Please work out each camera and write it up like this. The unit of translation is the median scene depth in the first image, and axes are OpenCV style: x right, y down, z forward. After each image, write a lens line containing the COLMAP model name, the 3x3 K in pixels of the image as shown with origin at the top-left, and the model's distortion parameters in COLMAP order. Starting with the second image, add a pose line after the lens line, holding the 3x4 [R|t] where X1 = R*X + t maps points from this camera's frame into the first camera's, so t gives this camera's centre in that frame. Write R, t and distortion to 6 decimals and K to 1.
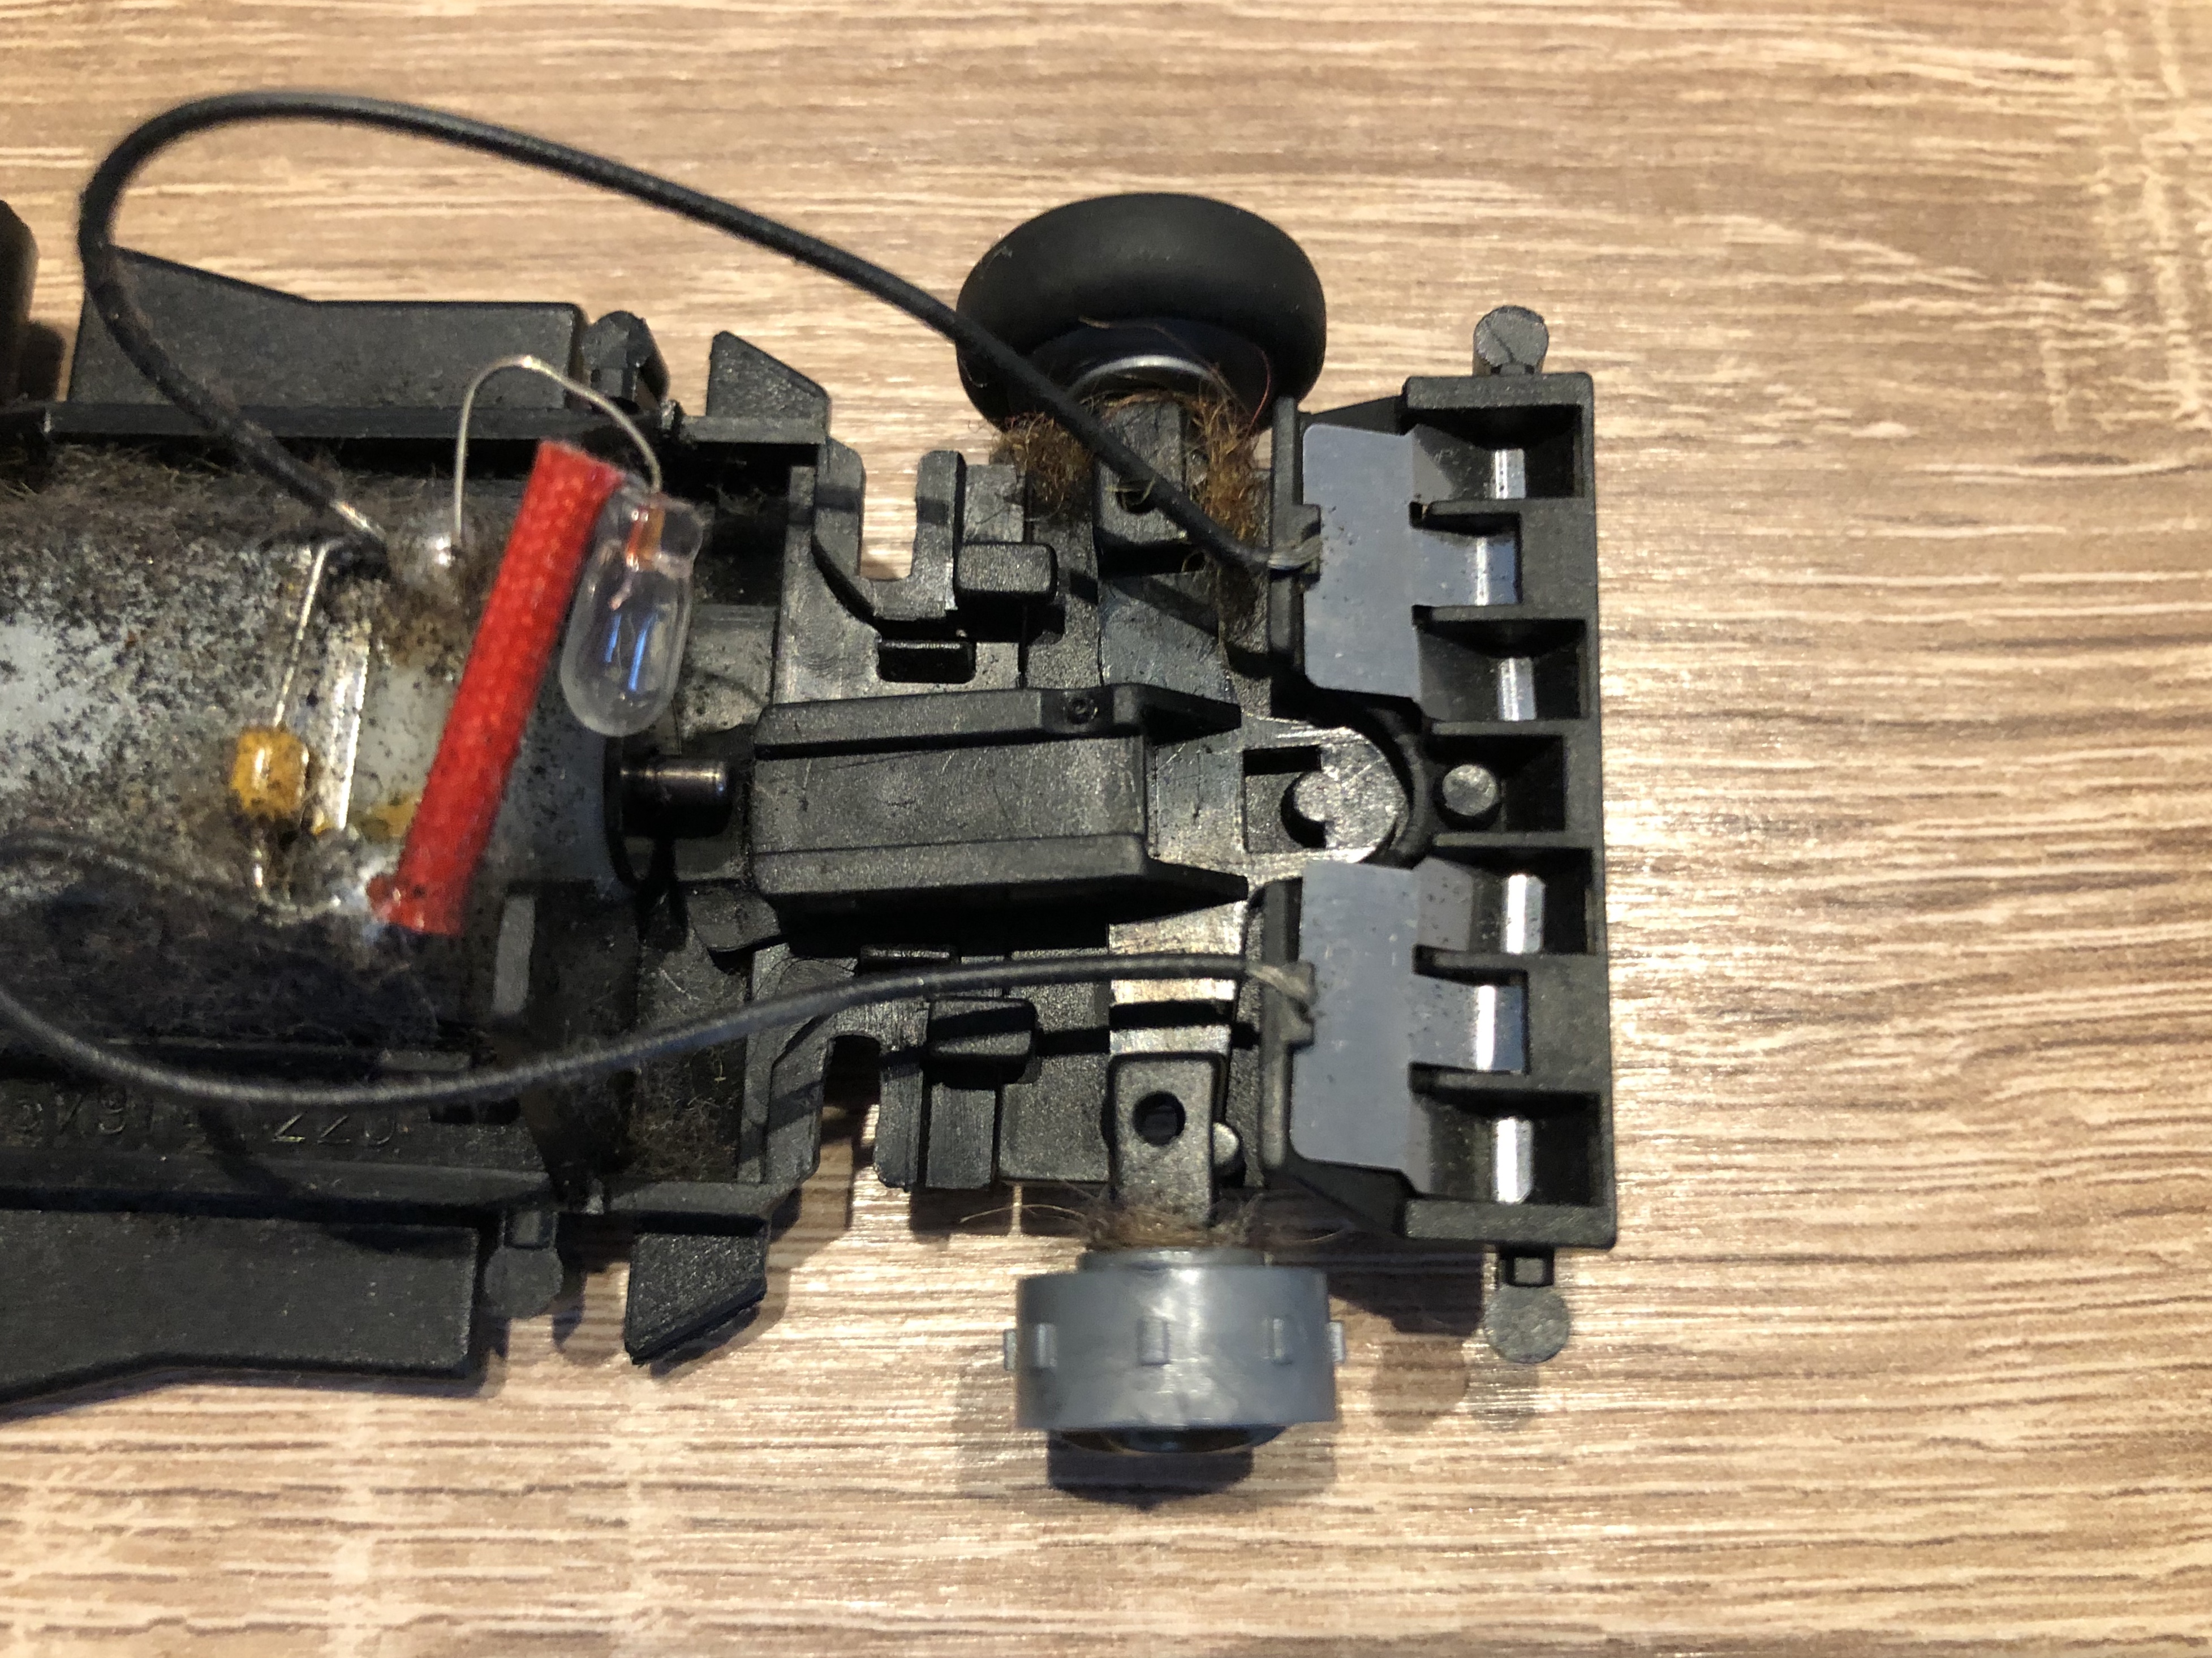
lens RADIAL K [[1897.1, 0, 949.1], [0, 1897.1, 829.9], [0, 0, 1]] dist [0.043414, -0.149438]
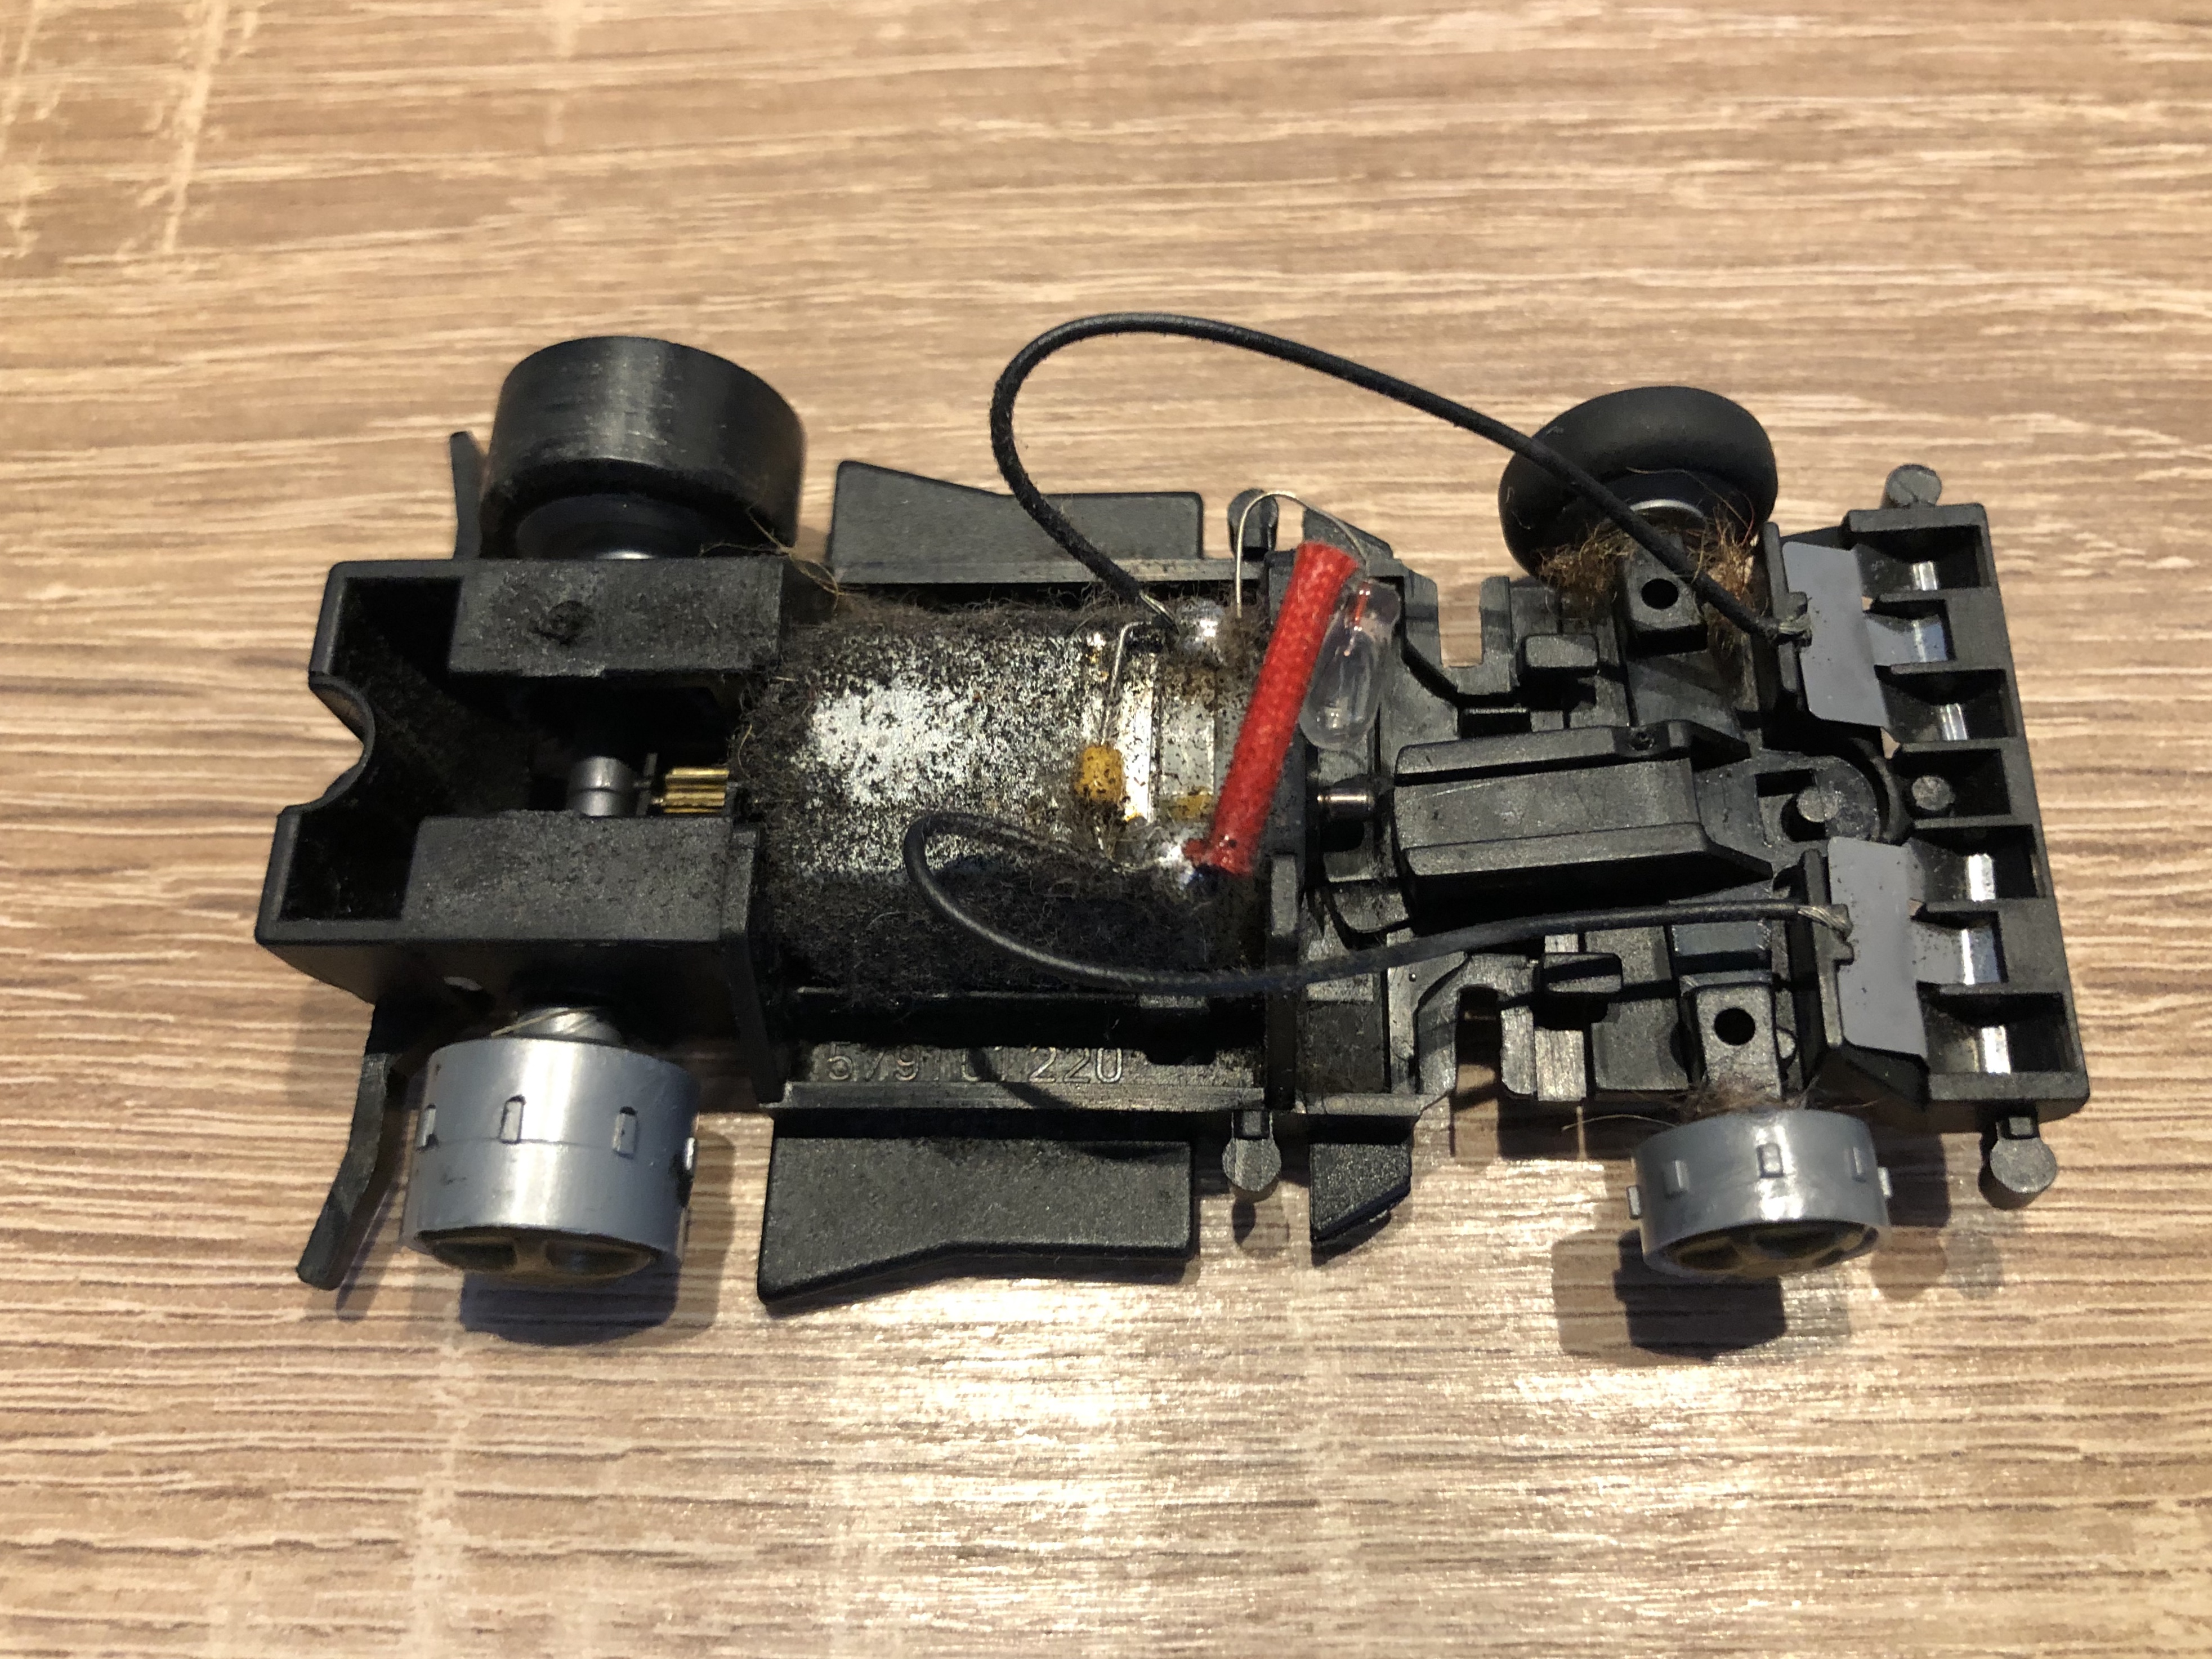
lens RADIAL K [[1762.5, 0, 1106.0], [0, 1762.5, 829.5], [0, 0, 1]] dist [0.002945, -0.001520]
pose [[0.999572, -0.019696, -0.021610, -0.271756], [0.016366, 0.989340, -0.144699, 0.166434], [0.024230, 0.144284, 0.989240, -0.247327]]
